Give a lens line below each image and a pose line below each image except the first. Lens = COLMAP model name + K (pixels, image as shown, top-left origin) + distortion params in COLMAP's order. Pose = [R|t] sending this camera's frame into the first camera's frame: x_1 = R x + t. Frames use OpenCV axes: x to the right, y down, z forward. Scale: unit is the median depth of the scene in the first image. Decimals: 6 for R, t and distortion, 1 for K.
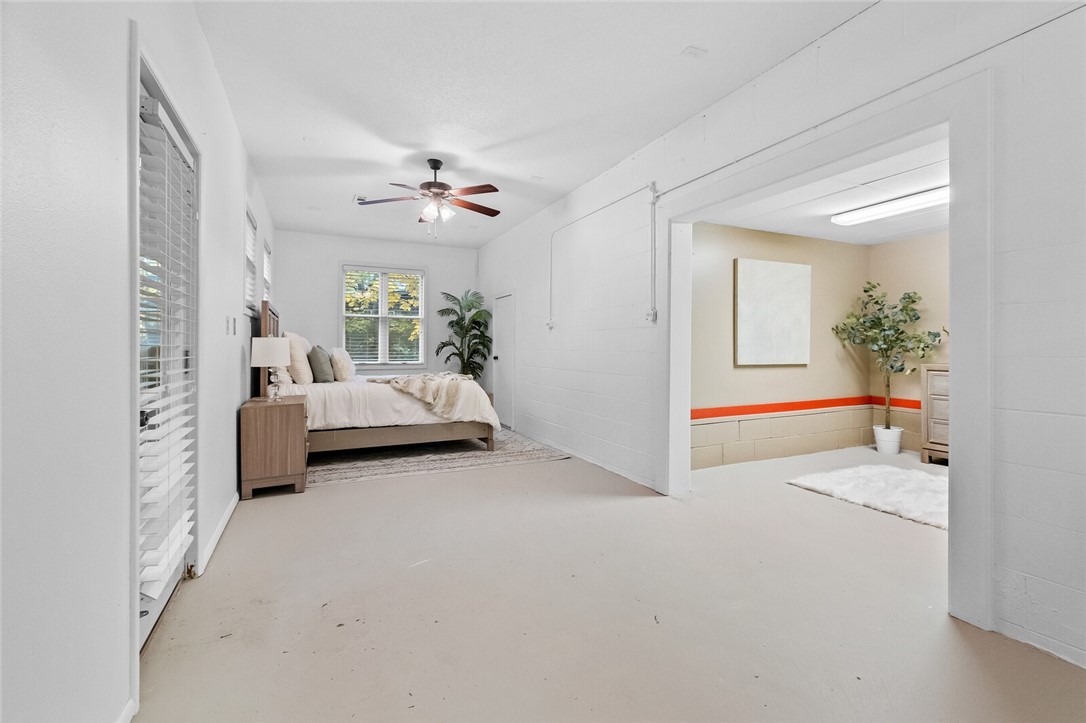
lens RADIAL K [[482.2, 0, 553.1], [0, 482.2, 340.1], [0, 0, 1]] dist [0.004391, -0.000268]
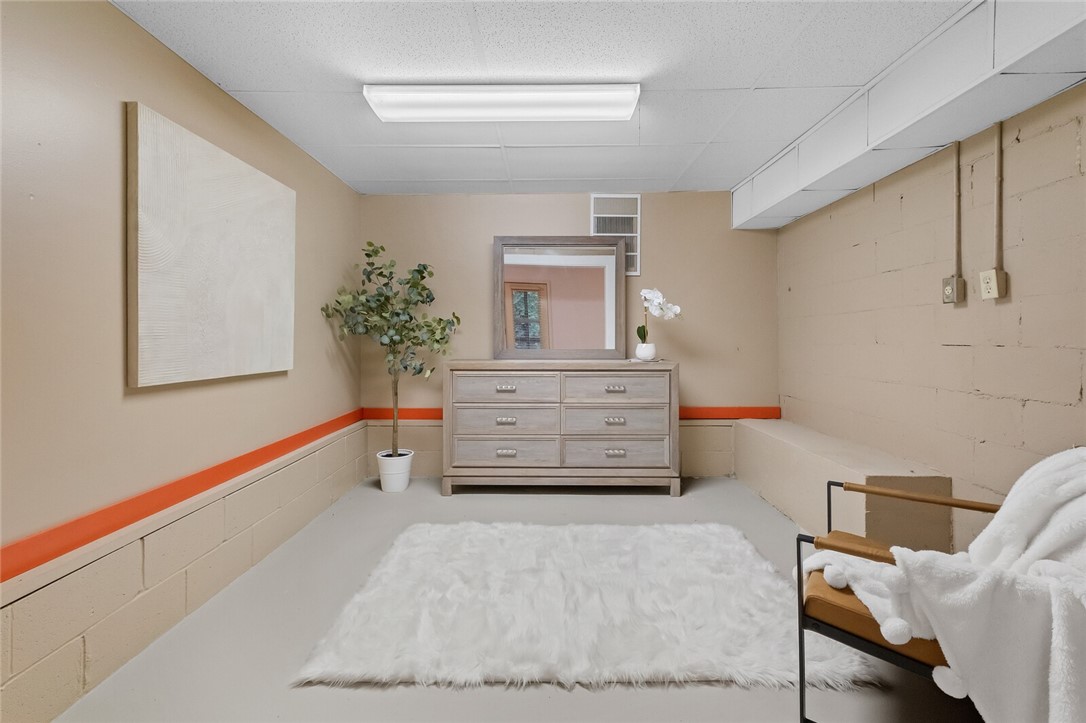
lens RADIAL K [[482.2, 0, 553.1], [0, 482.2, 340.1], [0, 0, 1]] dist [0.004391, -0.000268]
pose [[0.450573, -0.005730, 0.892721, 0.175080], [-0.009750, 0.999888, 0.011339, 0.006475], [-0.892686, -0.013813, 0.450467, 0.493978]]
